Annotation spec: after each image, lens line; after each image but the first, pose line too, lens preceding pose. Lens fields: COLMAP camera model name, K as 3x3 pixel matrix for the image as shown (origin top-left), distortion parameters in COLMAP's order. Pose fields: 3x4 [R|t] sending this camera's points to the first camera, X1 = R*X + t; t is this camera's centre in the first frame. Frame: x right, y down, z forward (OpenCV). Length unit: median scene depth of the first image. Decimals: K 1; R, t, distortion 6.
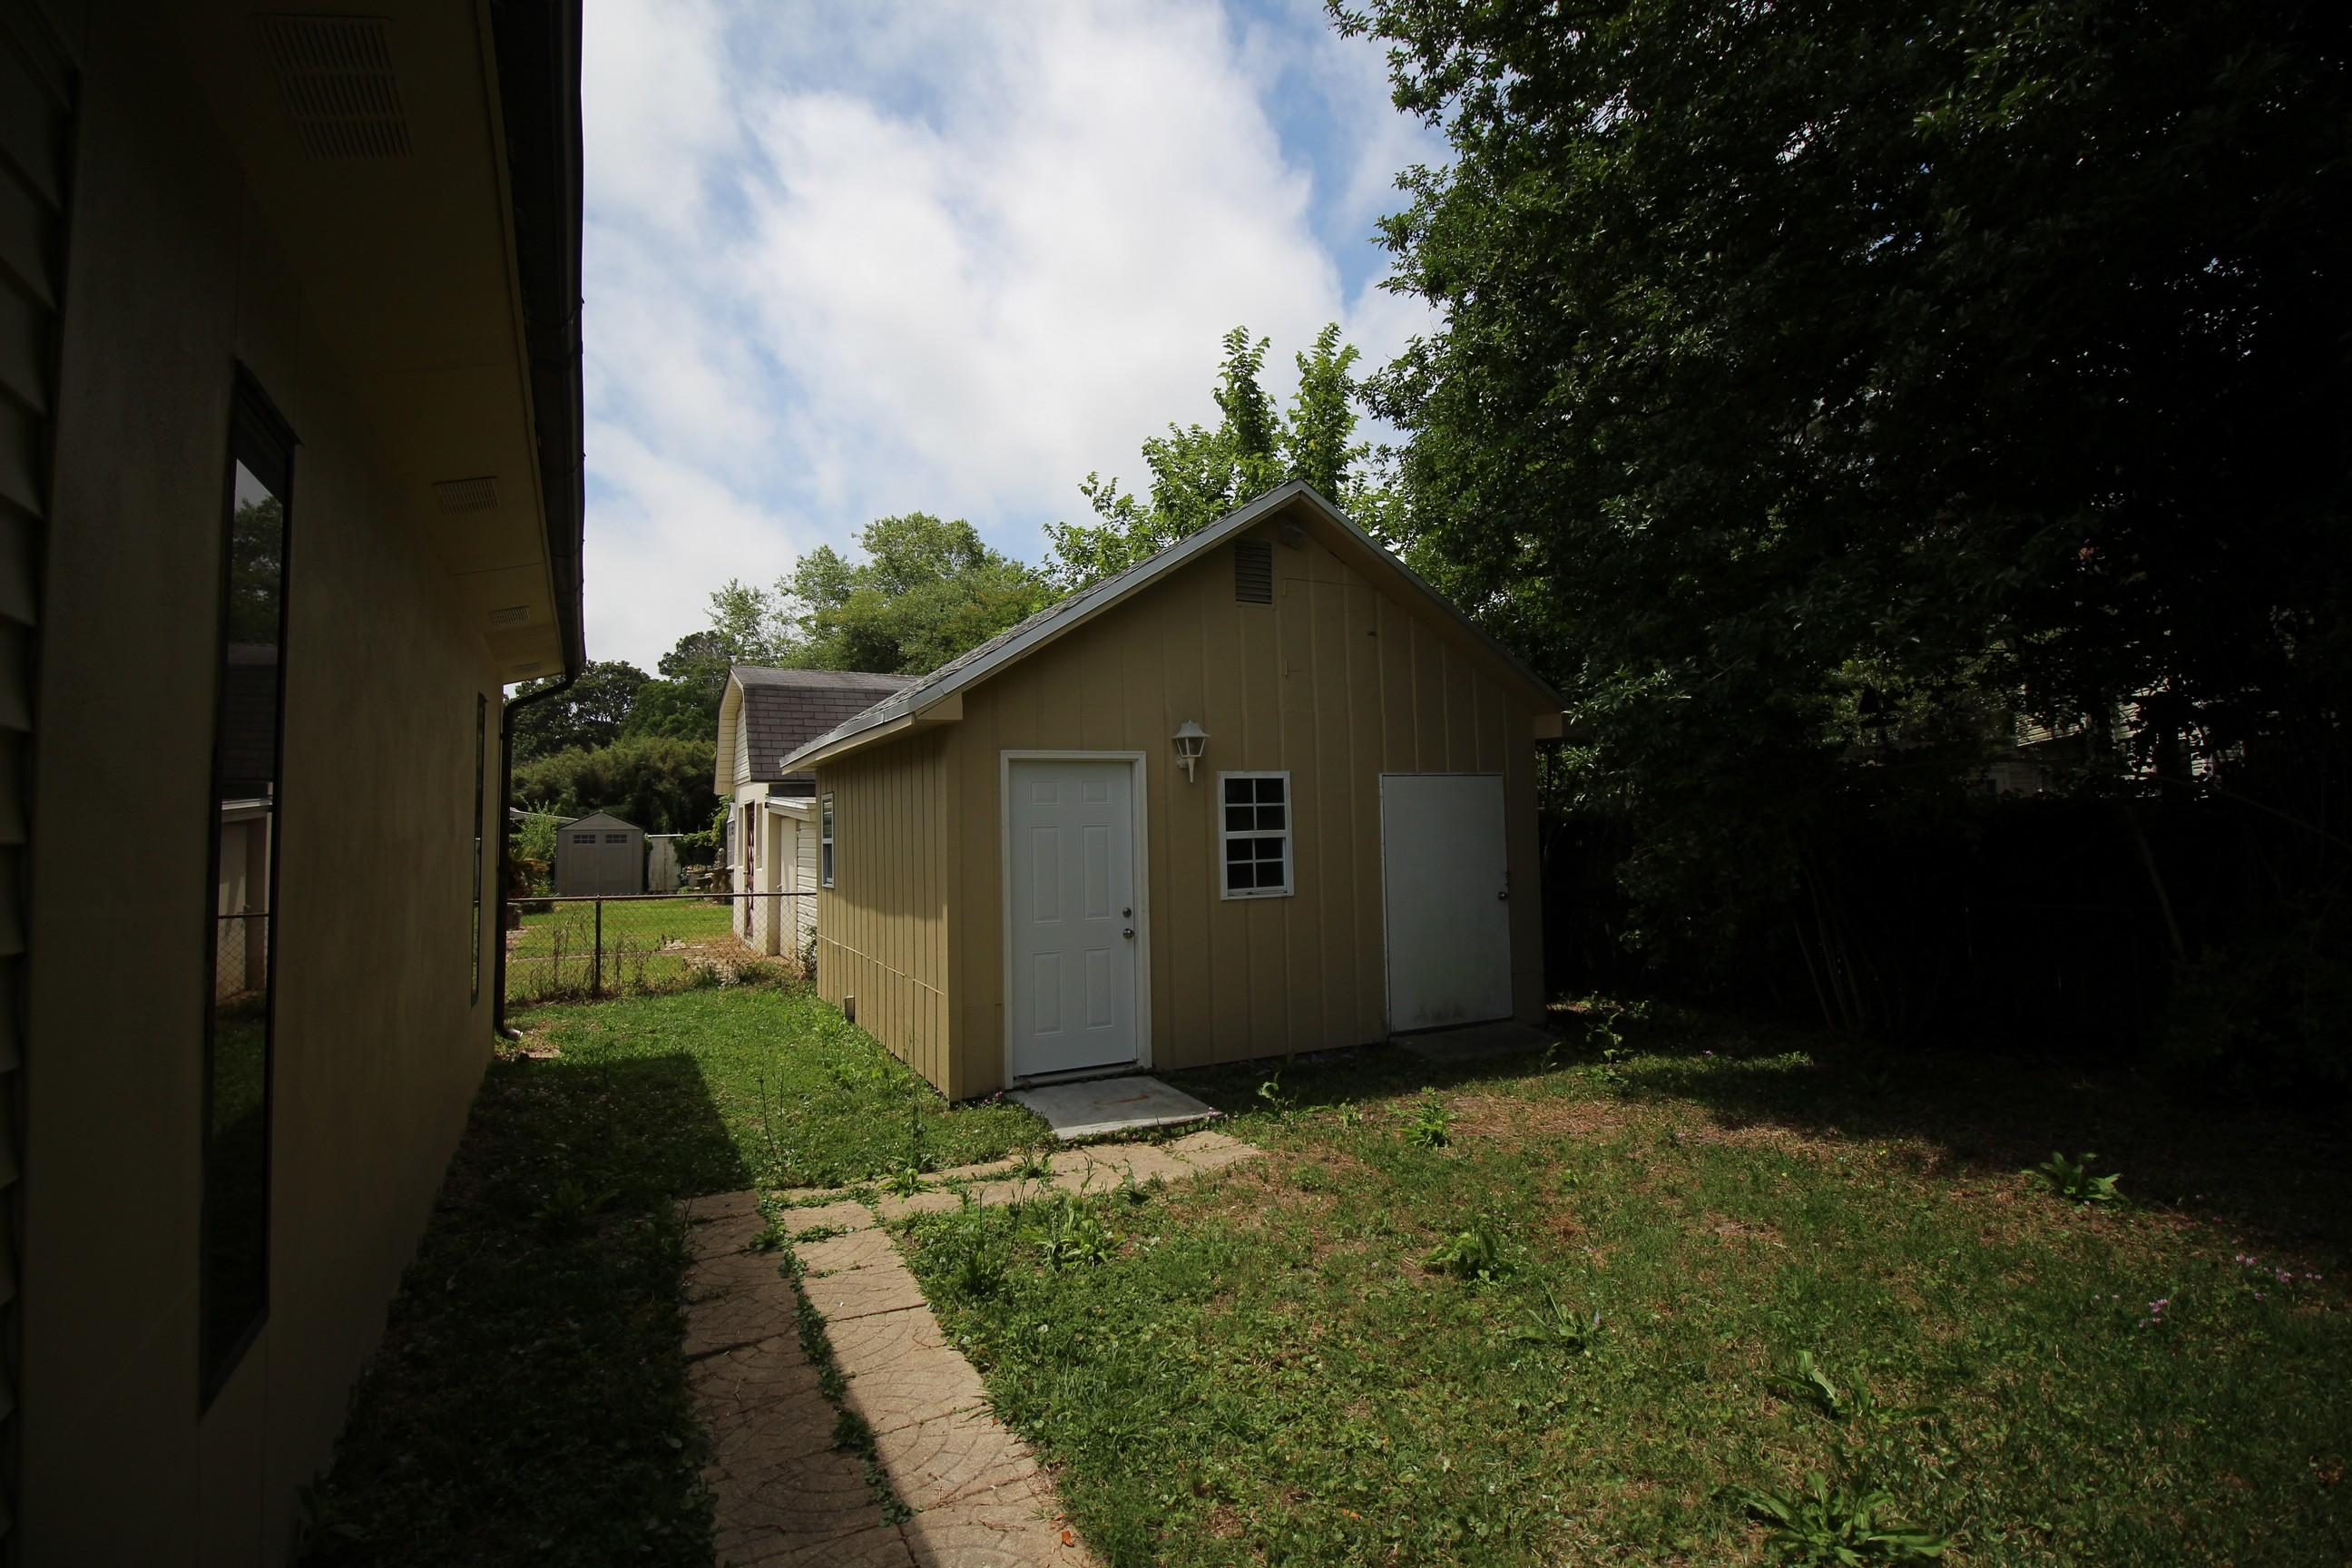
lens RADIAL K [[1090.5, 0, 1166.4], [0, 1090.5, 759.8], [0, 0, 1]] dist [0.003919, -0.013798]
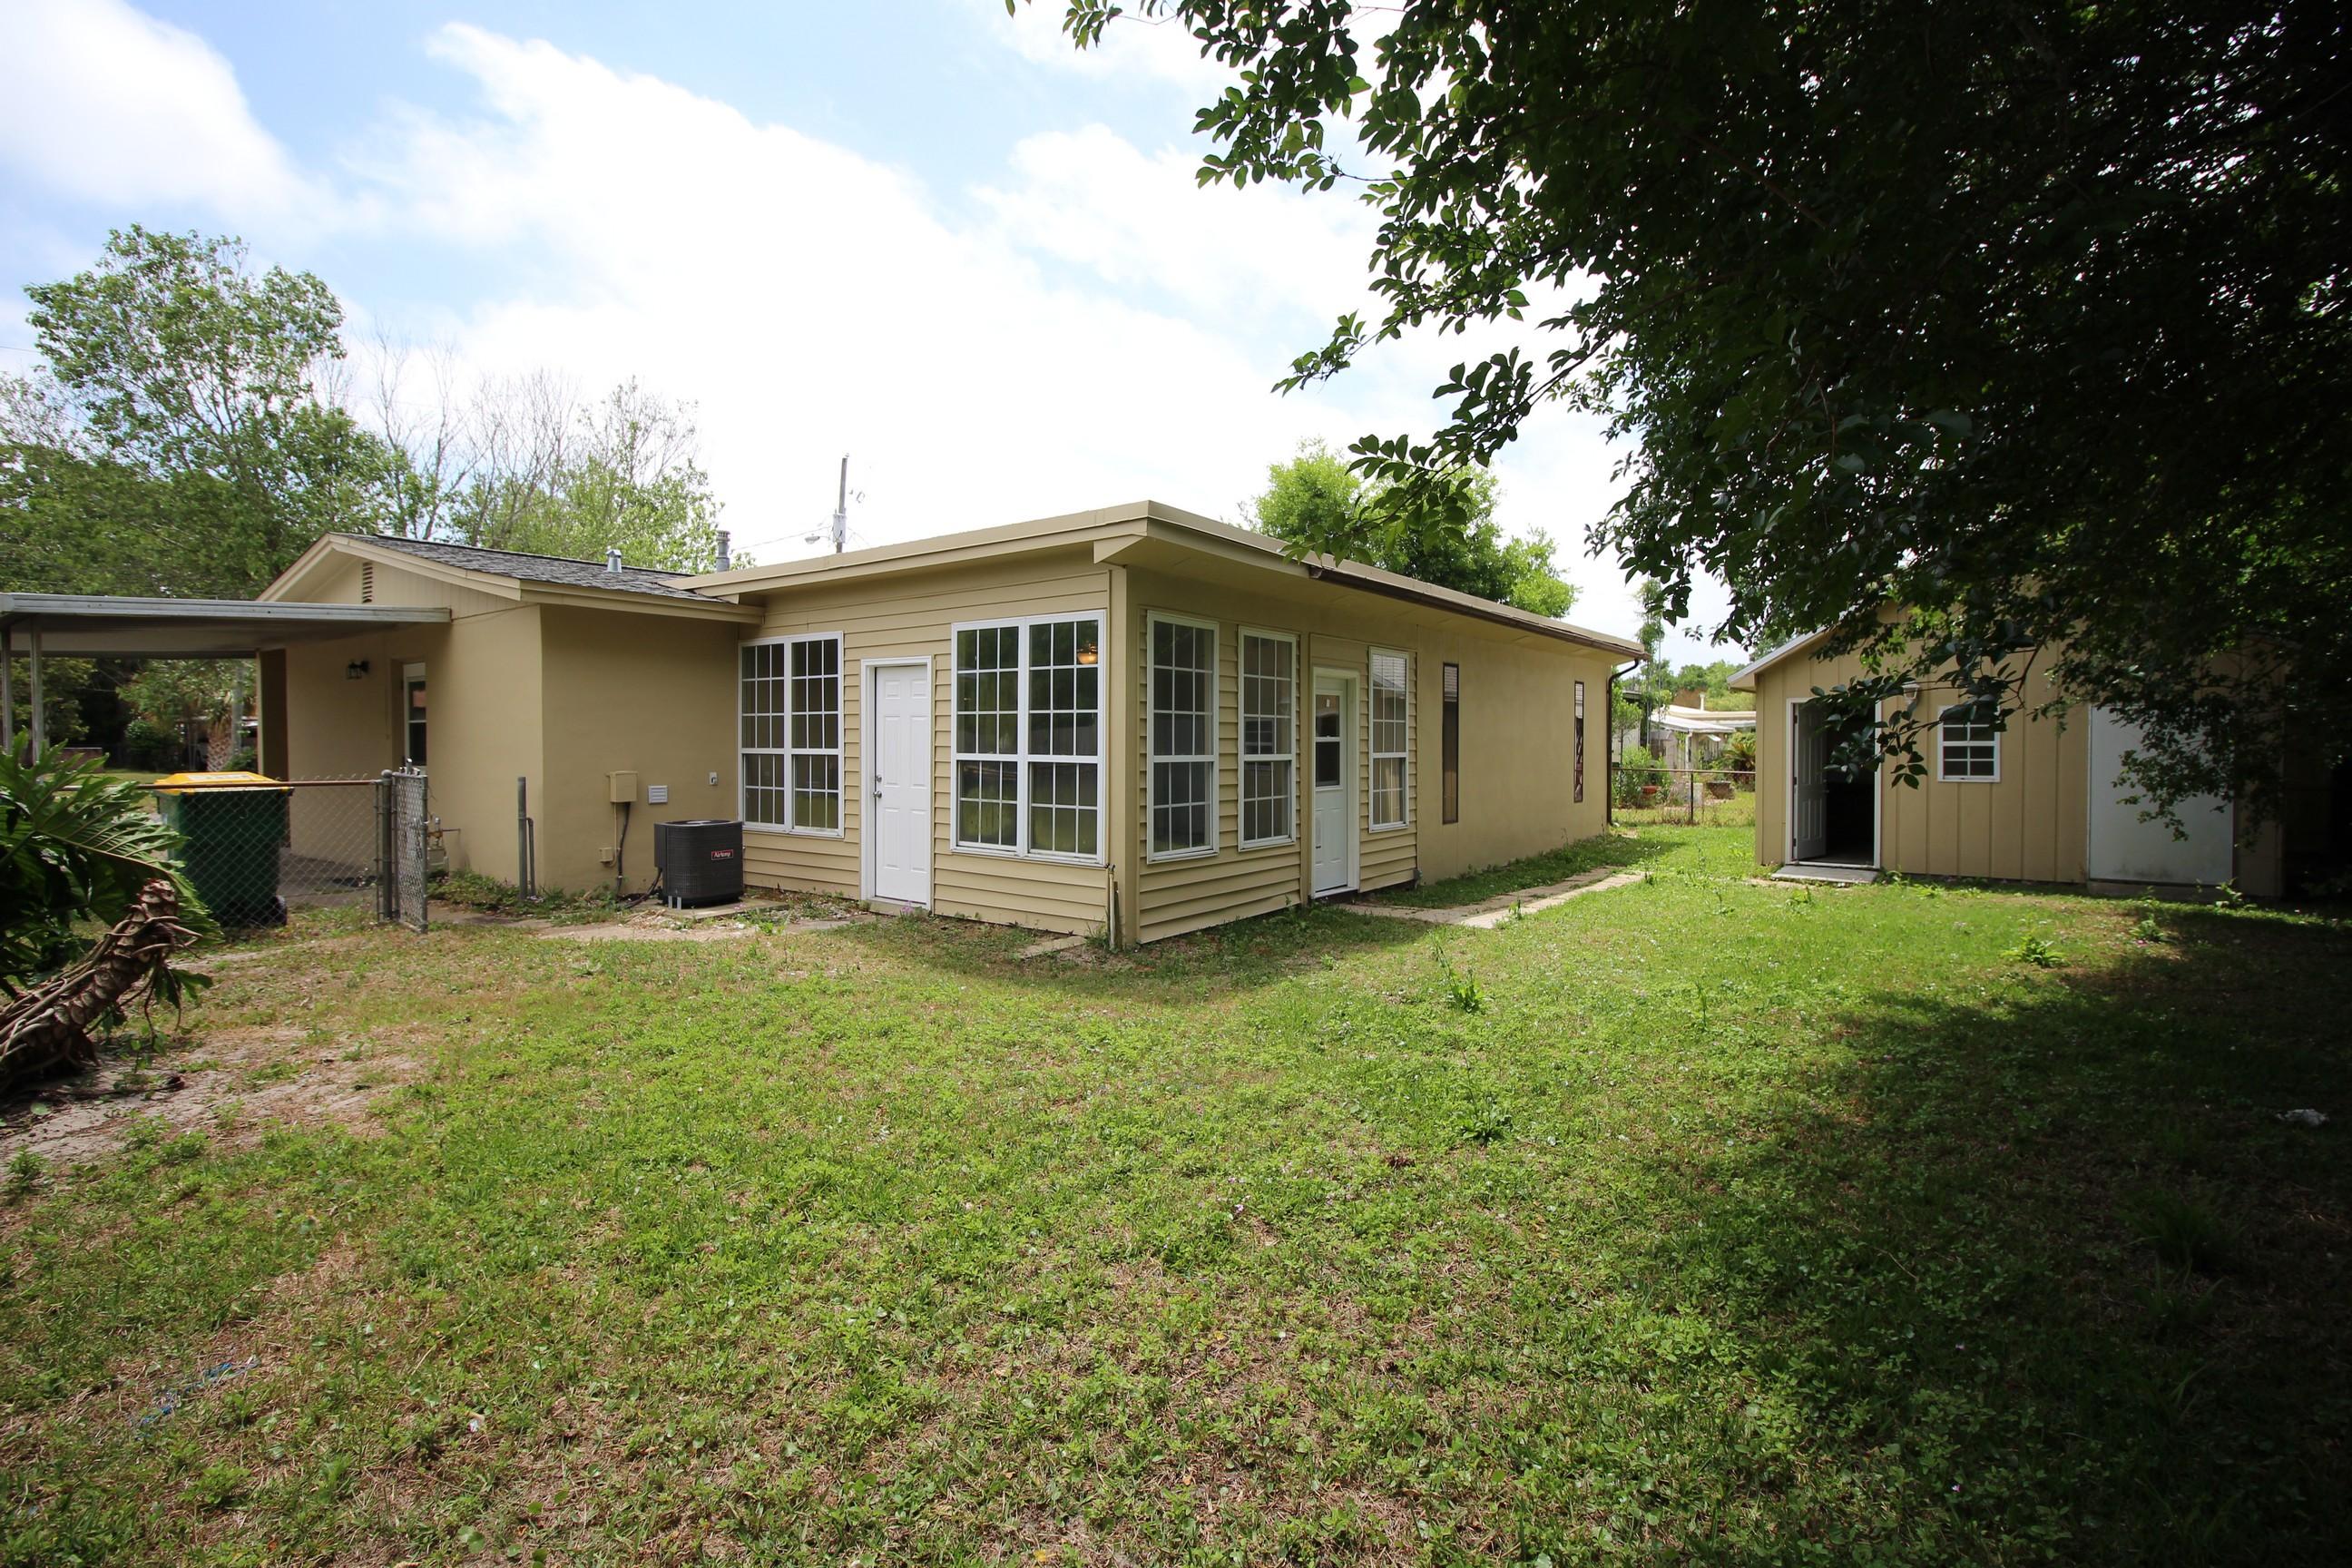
lens RADIAL K [[1090.5, 0, 1166.4], [0, 1090.5, 759.8], [0, 0, 1]] dist [0.003919, -0.013798]
pose [[0.431486, 0.036674, -0.901374, 0.680997], [0.047692, 0.996849, 0.063389, -0.045657], [0.900858, -0.070340, 0.428377, -0.525512]]
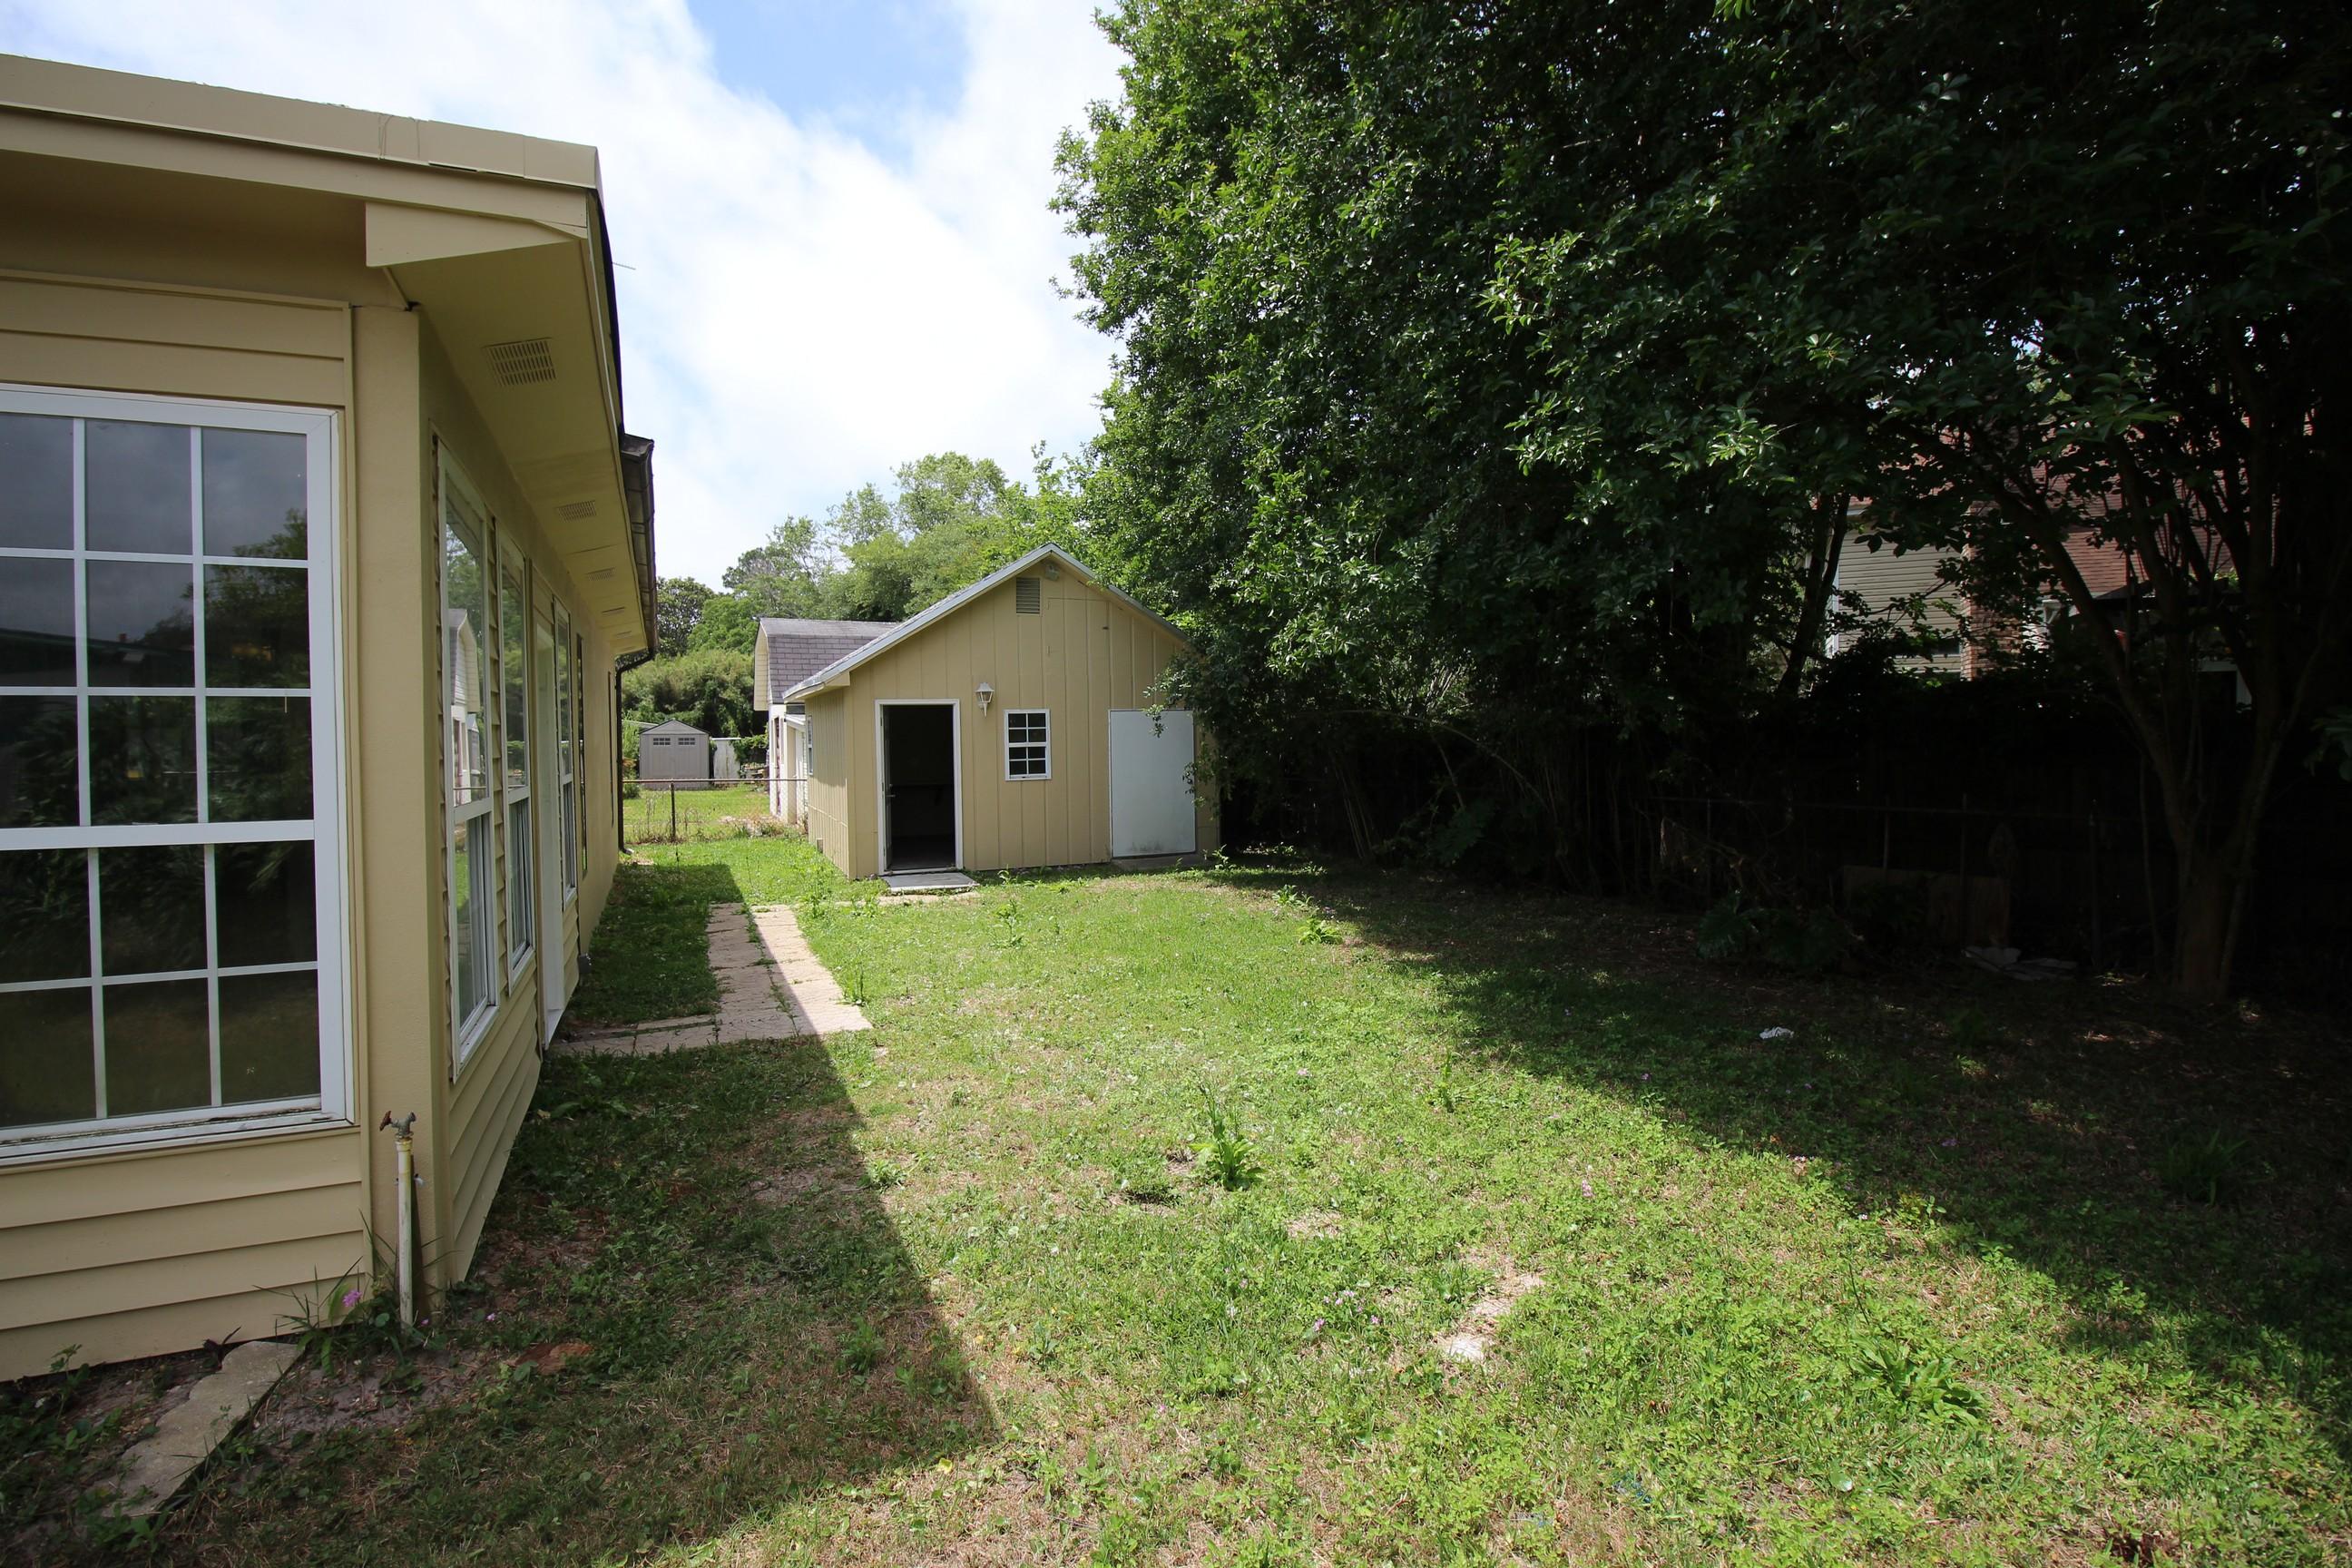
lens RADIAL K [[1090.5, 0, 1166.4], [0, 1090.5, 759.8], [0, 0, 1]] dist [0.003919, -0.013798]
pose [[0.998450, 0.007578, -0.055136, 0.265596], [-0.002721, 0.996148, 0.087640, -0.041888], [0.055588, -0.087355, 0.994625, -0.501672]]
